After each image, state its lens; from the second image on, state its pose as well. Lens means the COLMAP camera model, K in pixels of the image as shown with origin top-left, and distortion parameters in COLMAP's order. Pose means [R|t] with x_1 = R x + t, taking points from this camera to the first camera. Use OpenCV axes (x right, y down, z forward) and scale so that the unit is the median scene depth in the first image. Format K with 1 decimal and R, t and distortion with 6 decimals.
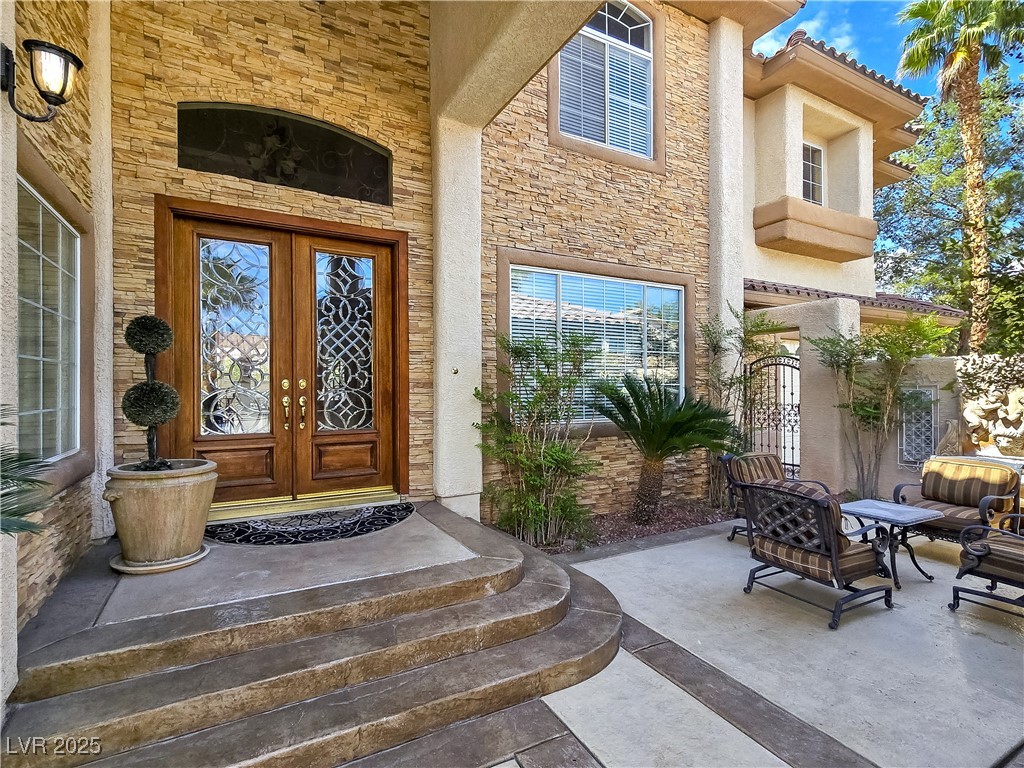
lens RADIAL K [[517.1, 0, 511.1], [0, 517.1, 392.1], [0, 0, 1]] dist [0.000160, 0.002790]
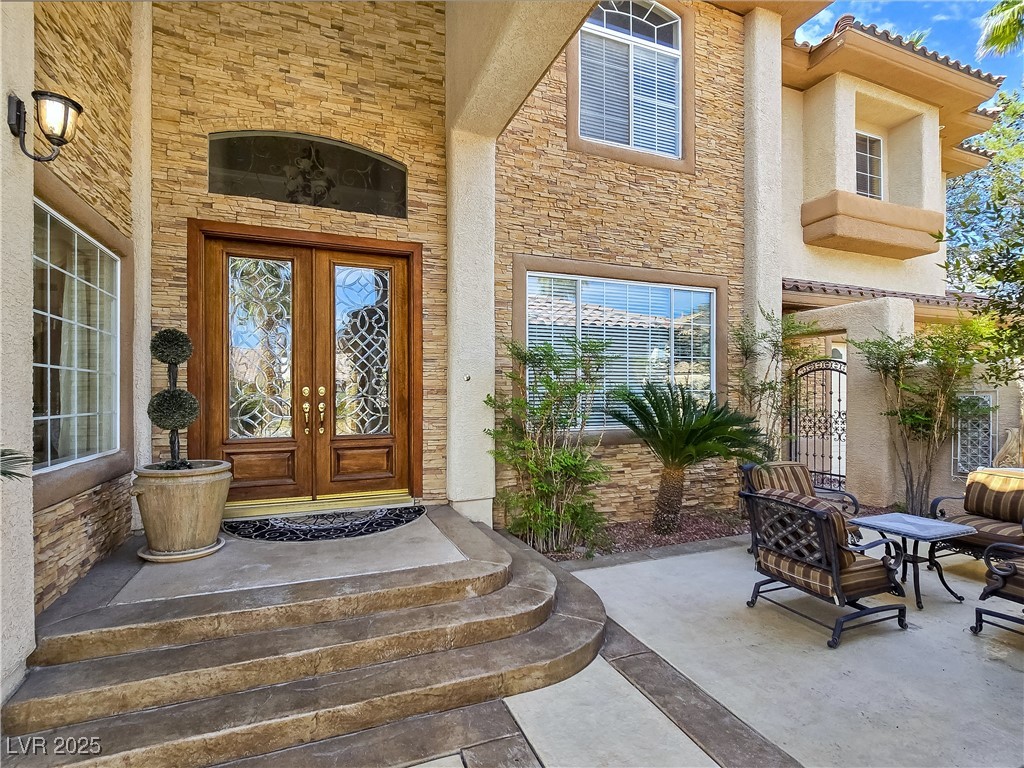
lens RADIAL K [[517.1, 0, 511.4], [0, 517.1, 398.7], [0, 0, 1]] dist [0.000160, 0.002790]
pose [[0.992151, 0.000320, -0.125046, 0.111029], [-0.000377, 1.000000, -0.000435, 0.000893], [0.125045, 0.000479, 0.992151, -0.003249]]
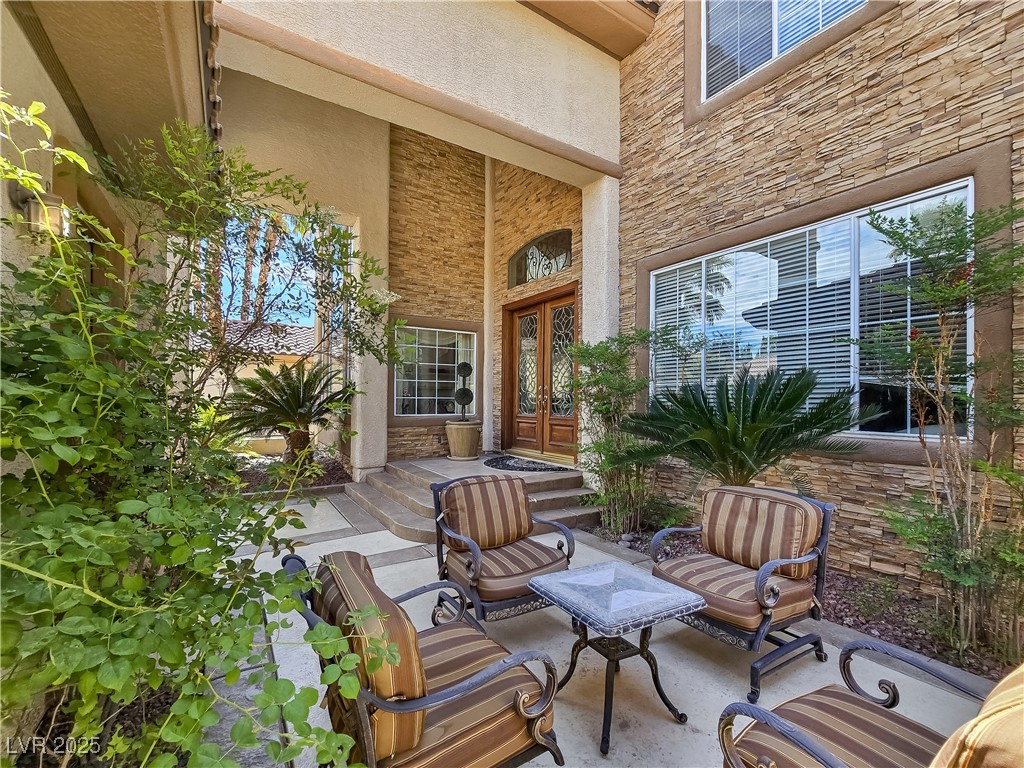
lens RADIAL K [[459.1, 0, 491.4], [0, 459.1, 399.2], [0, 0, 1]] dist [-0.012923, 0.002397]
pose [[0.010484, 0.002243, -0.999943, 1.106487], [-0.010370, 0.999944, 0.002134, 0.018980], [0.999891, 0.010347, 0.010507, 0.784456]]
